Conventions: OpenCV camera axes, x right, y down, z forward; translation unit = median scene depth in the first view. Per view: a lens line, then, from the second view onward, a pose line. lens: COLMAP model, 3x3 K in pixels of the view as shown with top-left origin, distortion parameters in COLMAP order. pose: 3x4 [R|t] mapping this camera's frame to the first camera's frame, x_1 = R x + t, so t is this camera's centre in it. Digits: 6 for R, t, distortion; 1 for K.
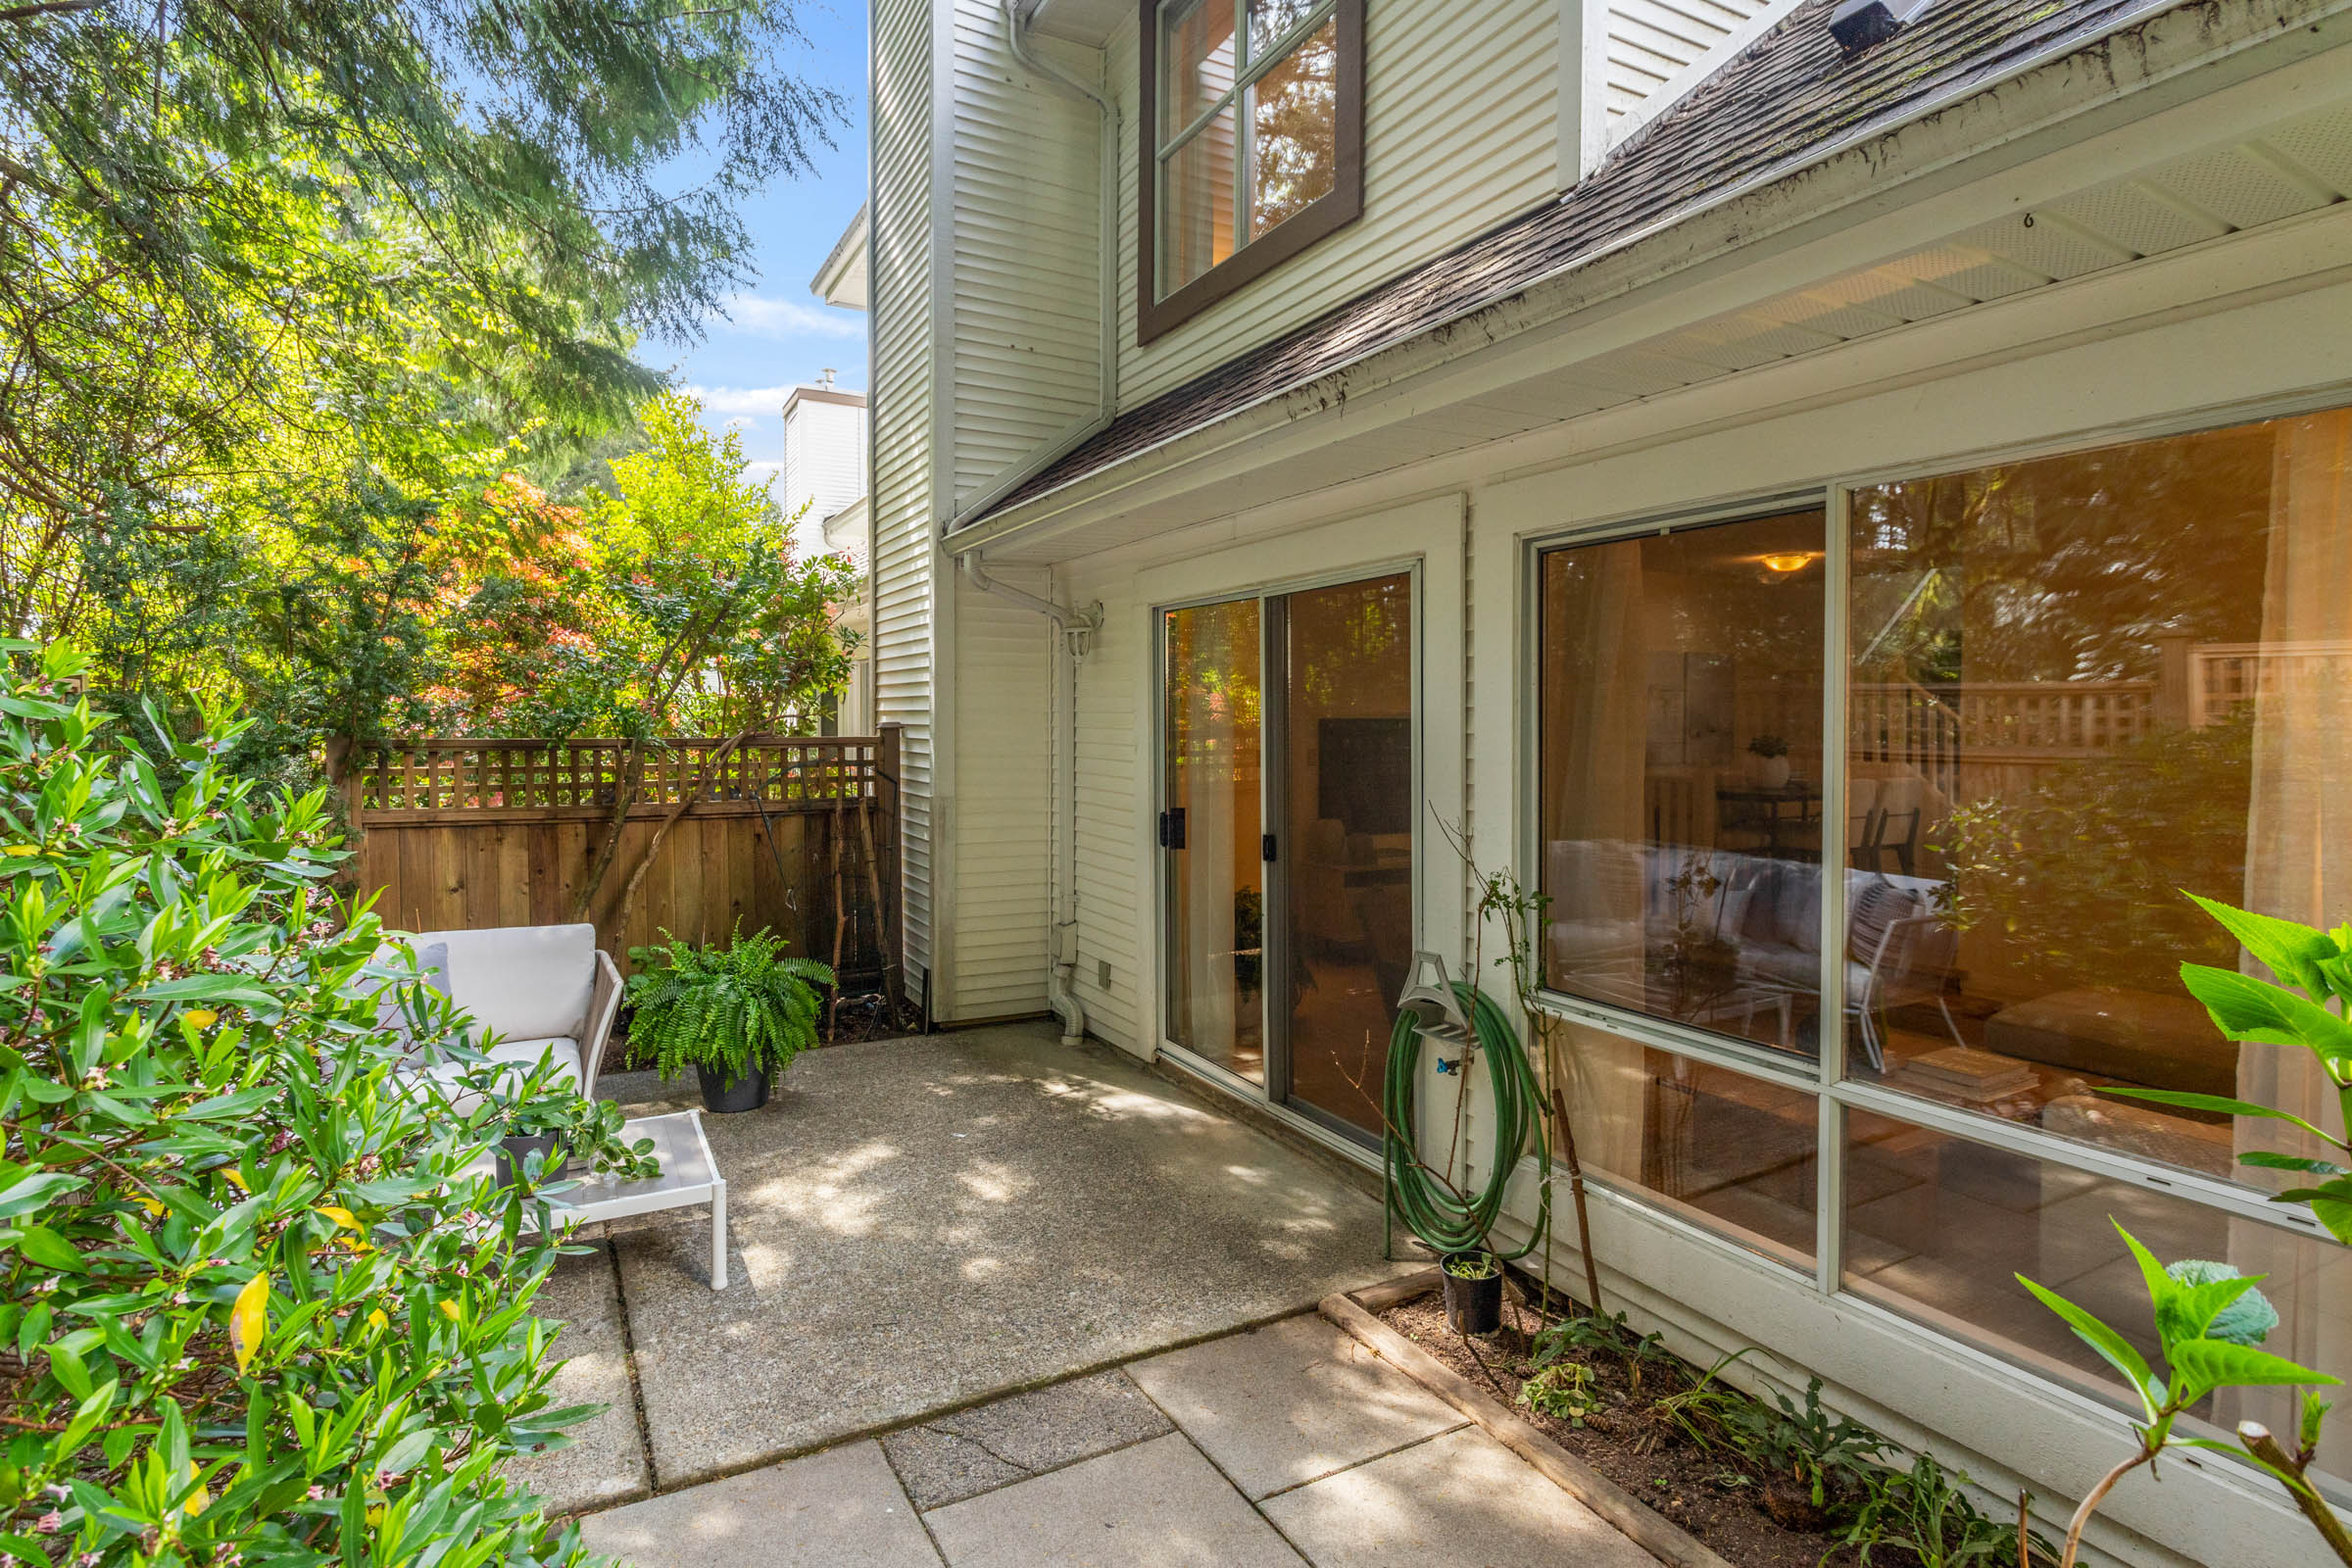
lens RADIAL K [[1179.4, 0, 1169.3], [0, 1179.4, 746.4], [0, 0, 1]] dist [0.002658, 0.000932]
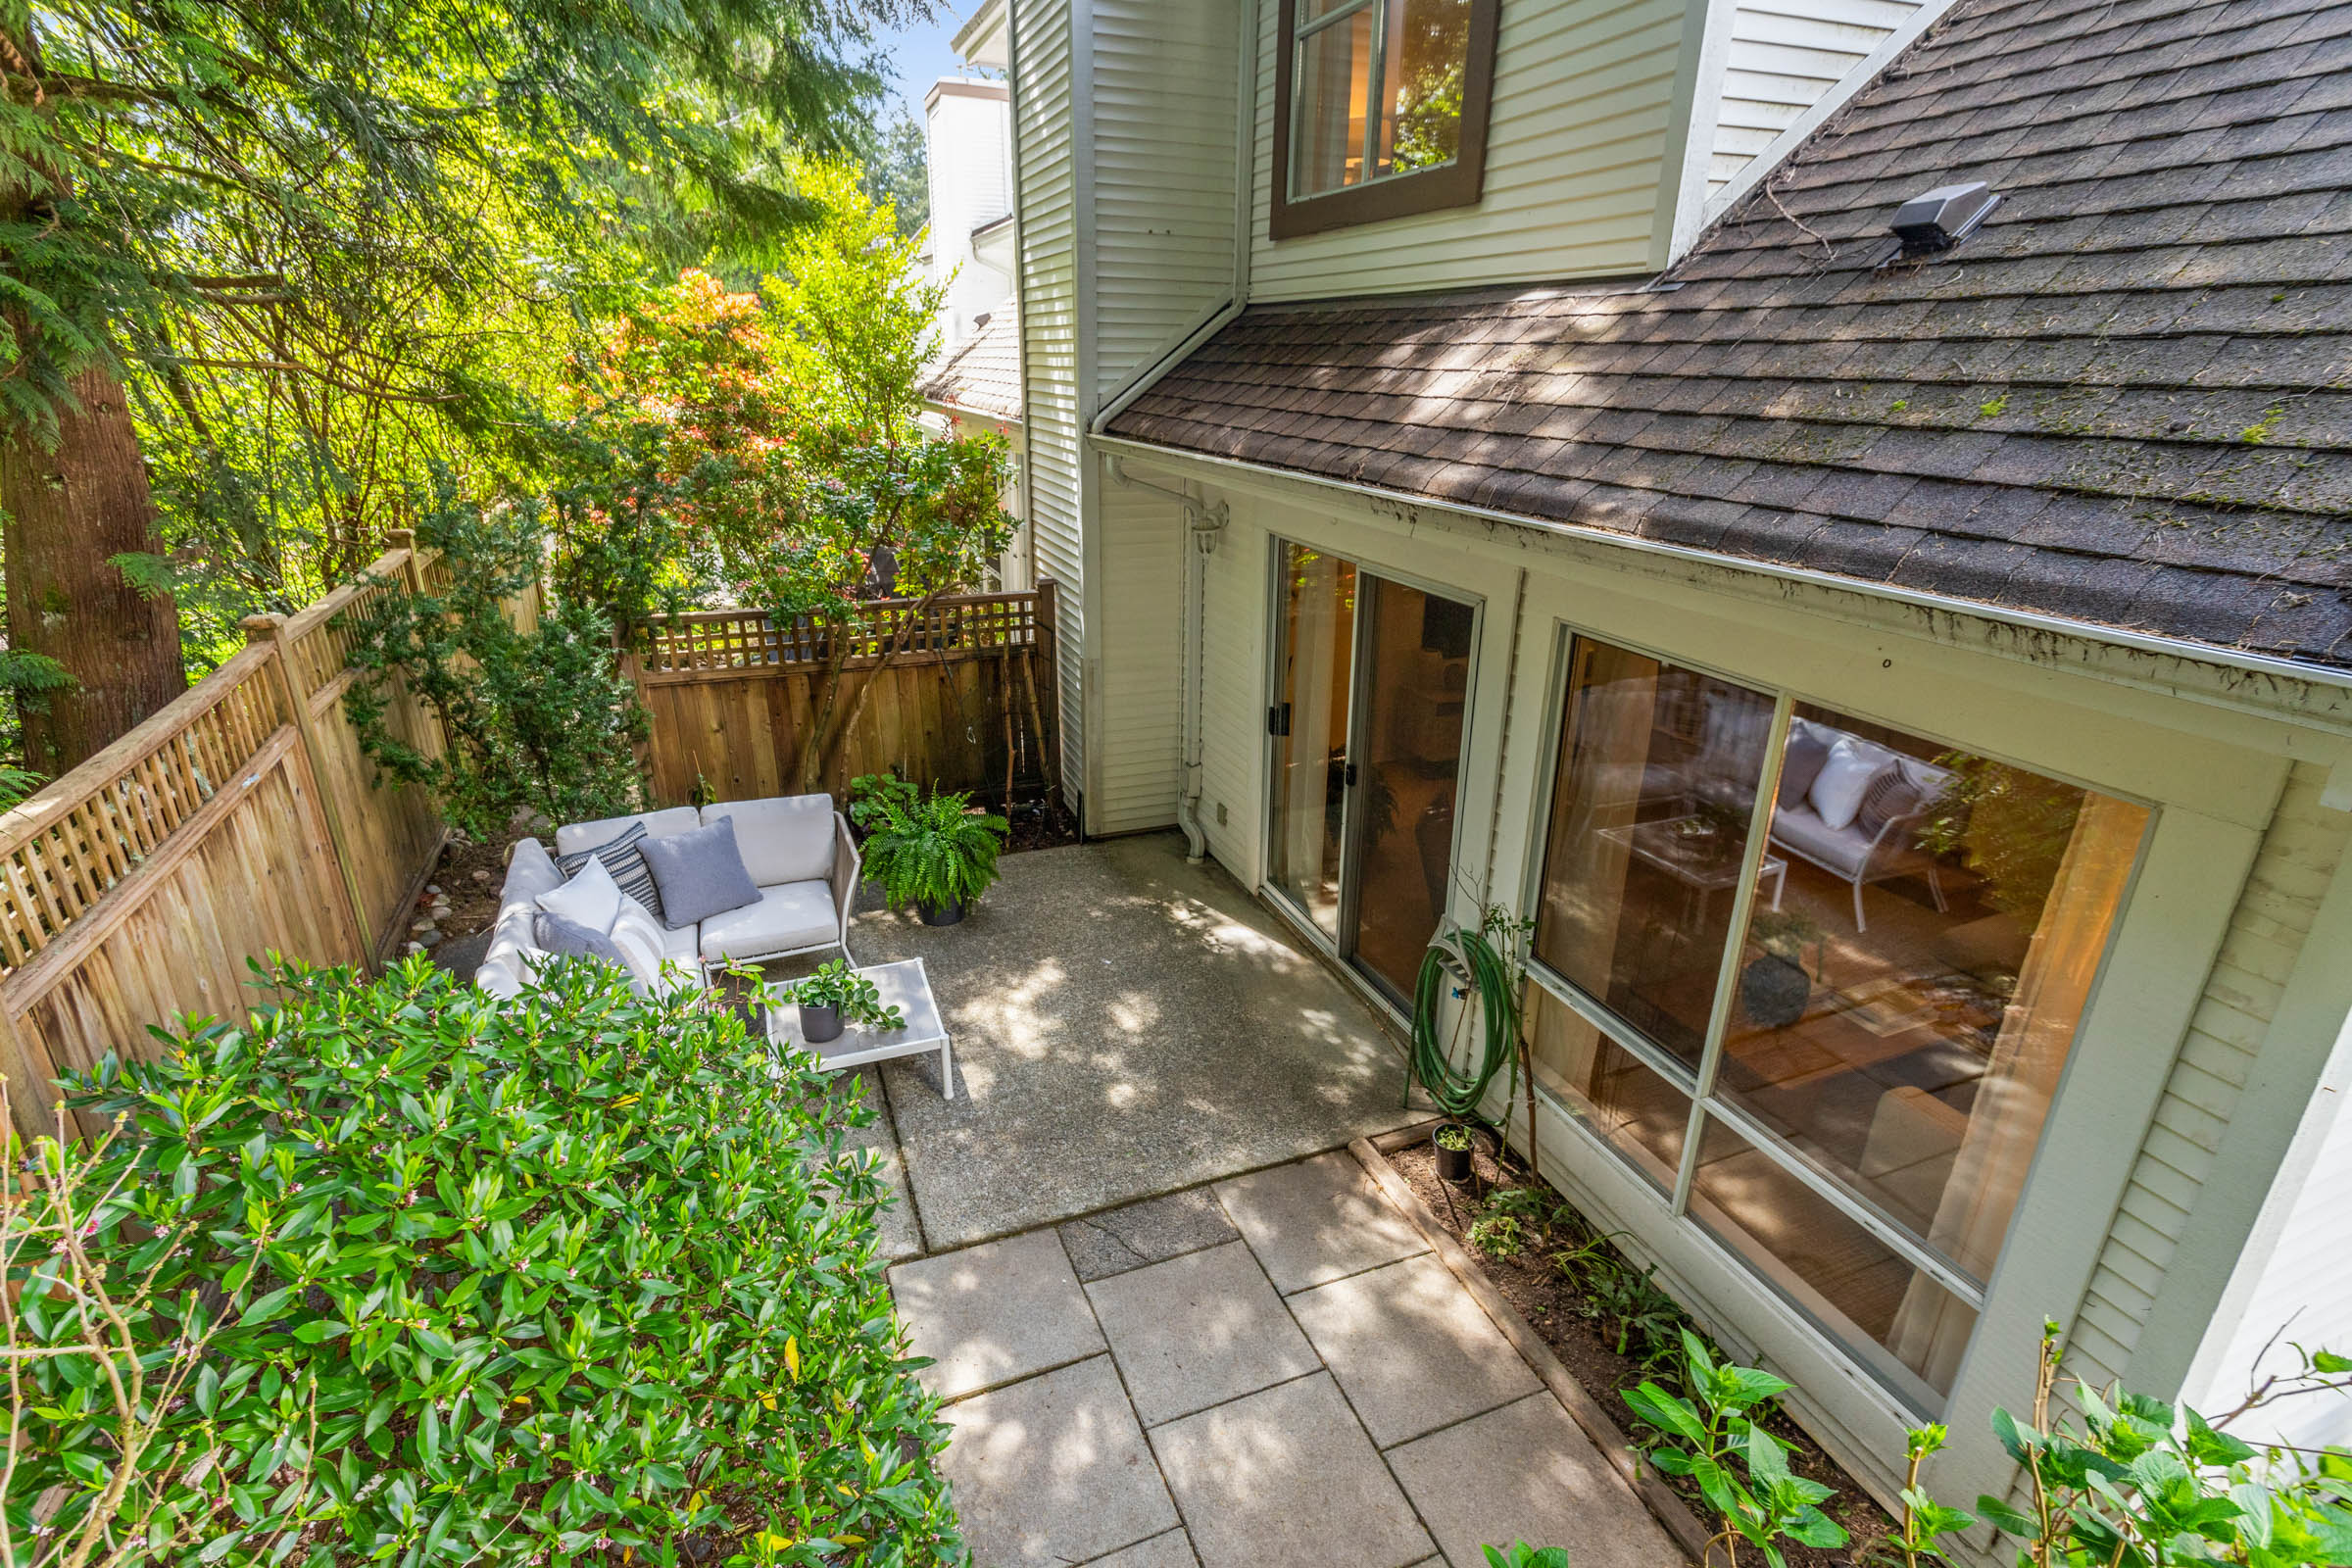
lens RADIAL K [[1129.4, 0, 1176.0], [0, 1129.4, 784.0], [0, 0, 1]] dist [-0.000099, 0.001023]
pose [[0.992700, 0.050010, -0.109756, 0.039081], [-0.010354, 0.941966, 0.335550, -0.352253], [0.120167, -0.331964, 0.935607, -0.157458]]
